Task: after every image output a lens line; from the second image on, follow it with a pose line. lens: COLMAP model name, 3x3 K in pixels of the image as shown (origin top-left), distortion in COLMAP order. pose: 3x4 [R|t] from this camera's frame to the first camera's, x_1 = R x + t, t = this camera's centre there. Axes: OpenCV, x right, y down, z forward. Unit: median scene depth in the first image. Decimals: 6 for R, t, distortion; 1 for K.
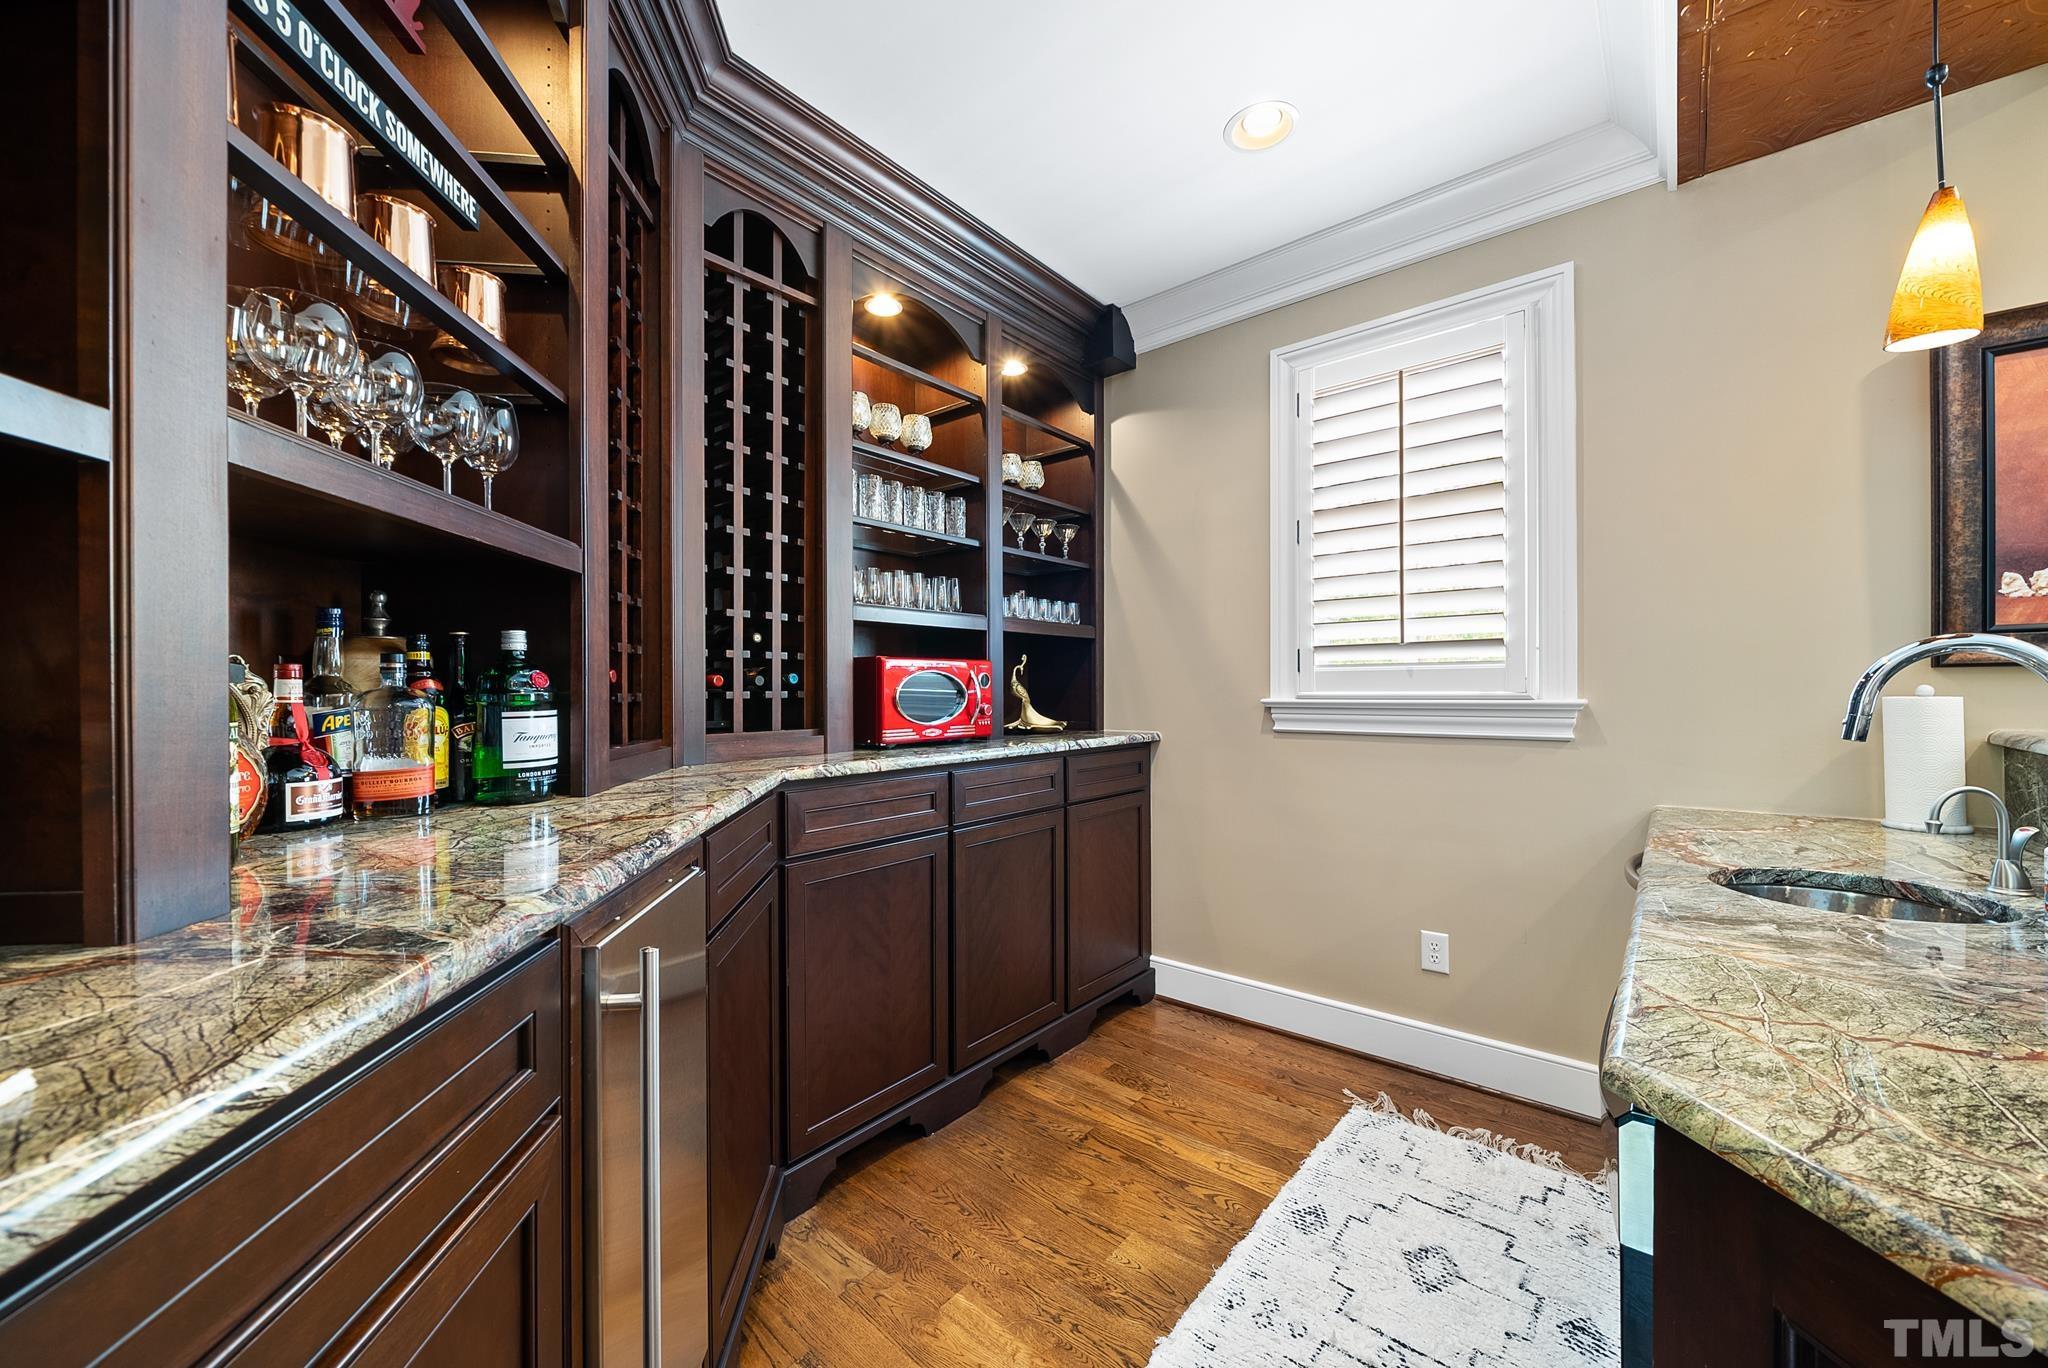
lens RADIAL K [[775.2, 0, 1016.3], [0, 775.2, 691.6], [0, 0, 1]] dist [-0.000652, 0.000006]
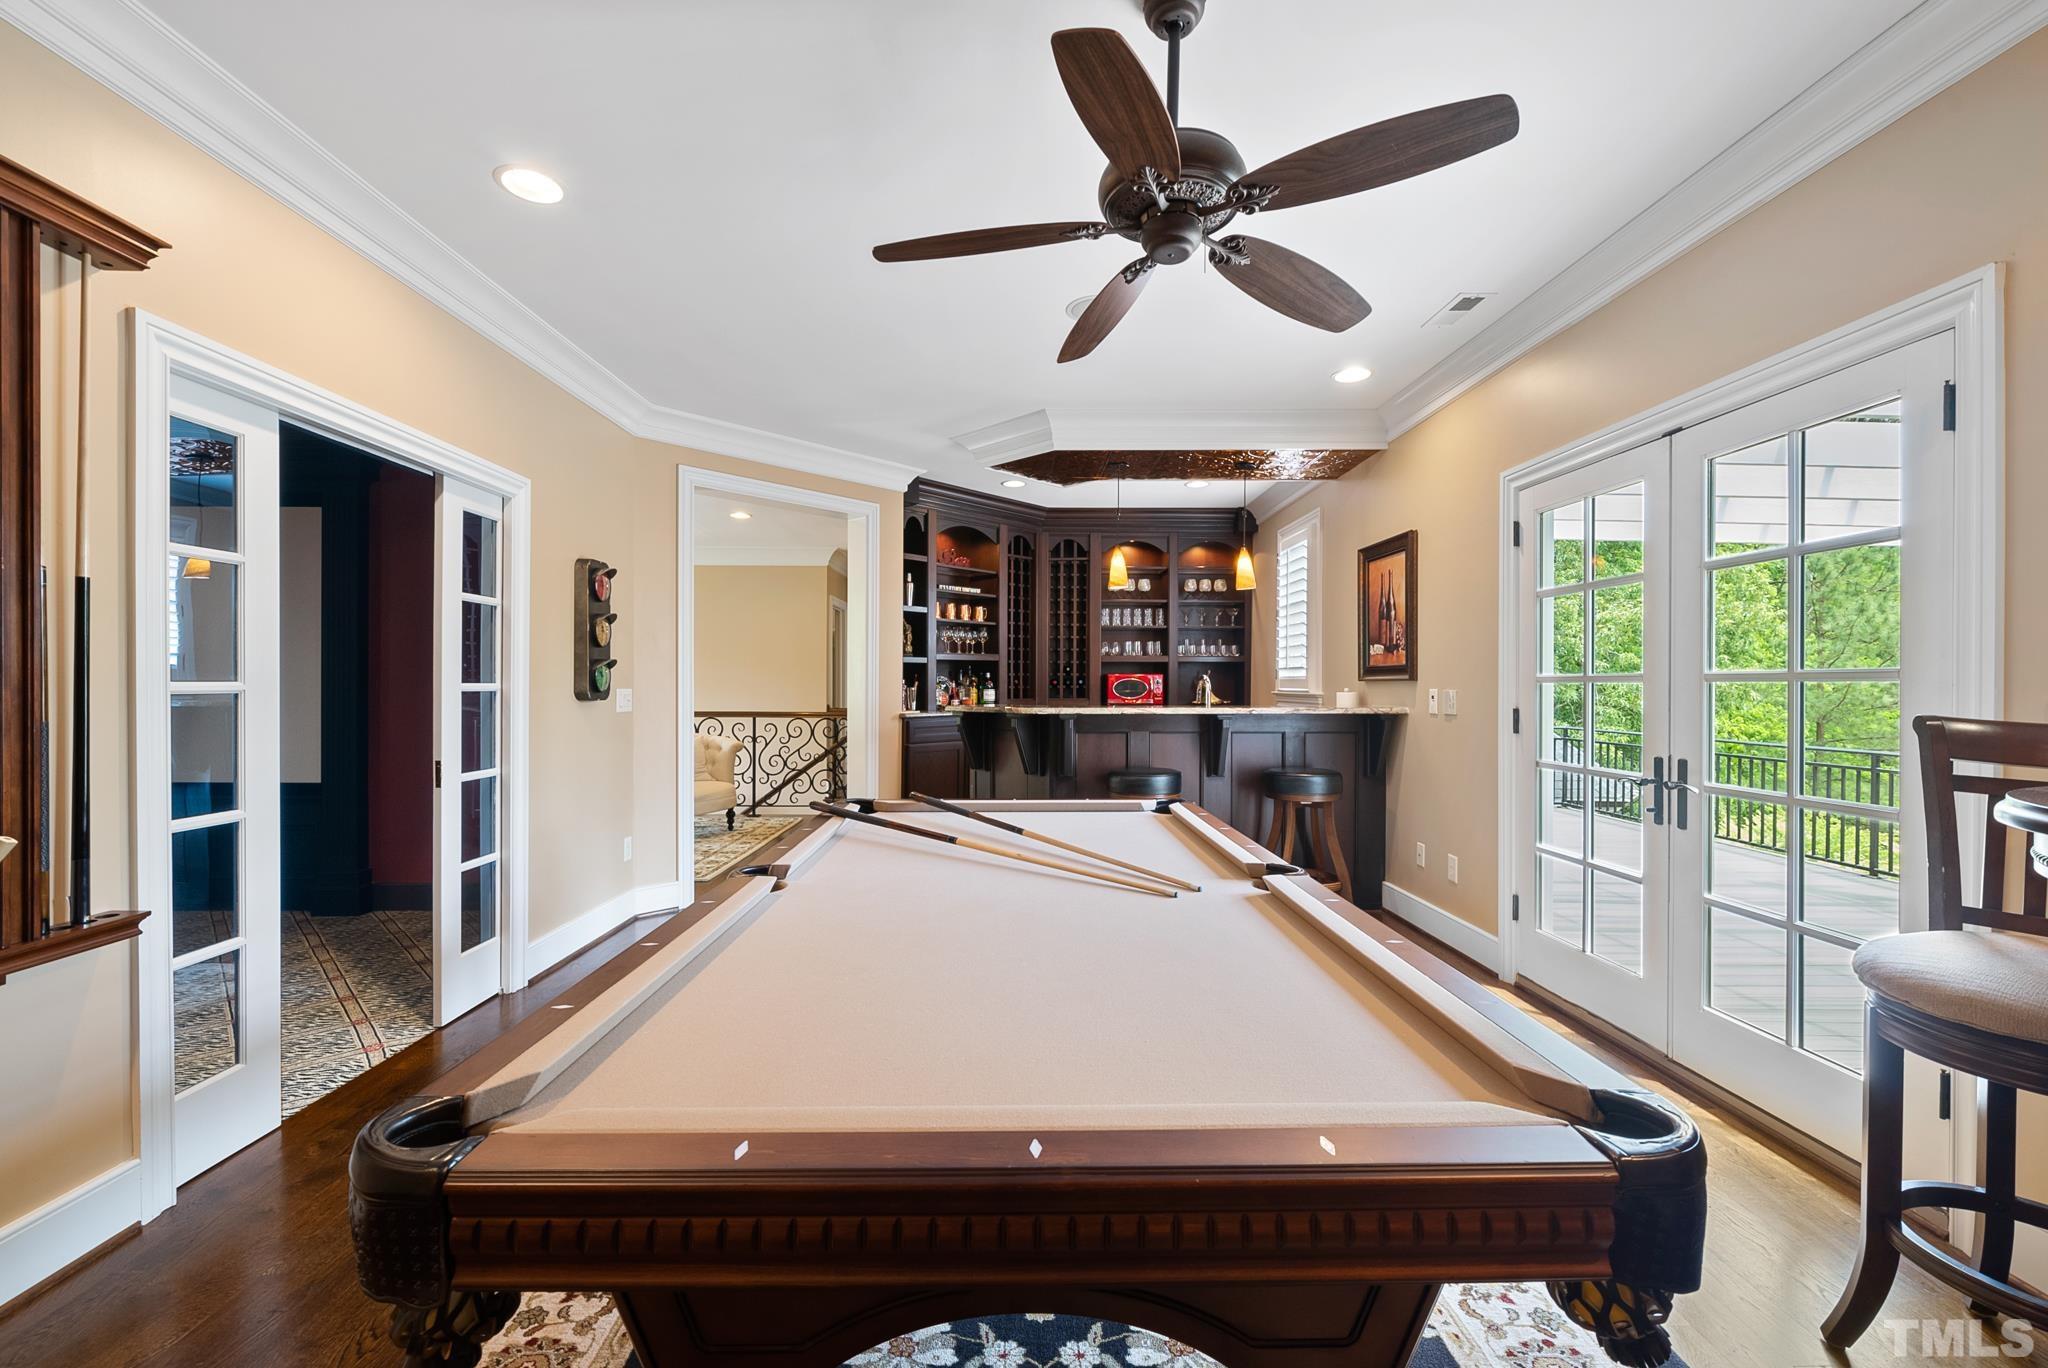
lens RADIAL K [[833.4, 0, 1024.0], [0, 833.4, 684.0], [0, 0, 1]] dist [0.000055, 0.000018]
pose [[0.669388, 0.003519, -0.742905, 2.128750], [-0.003042, 0.999993, 0.001995, -0.012829], [0.742907, 0.000924, 0.669394, -1.469802]]
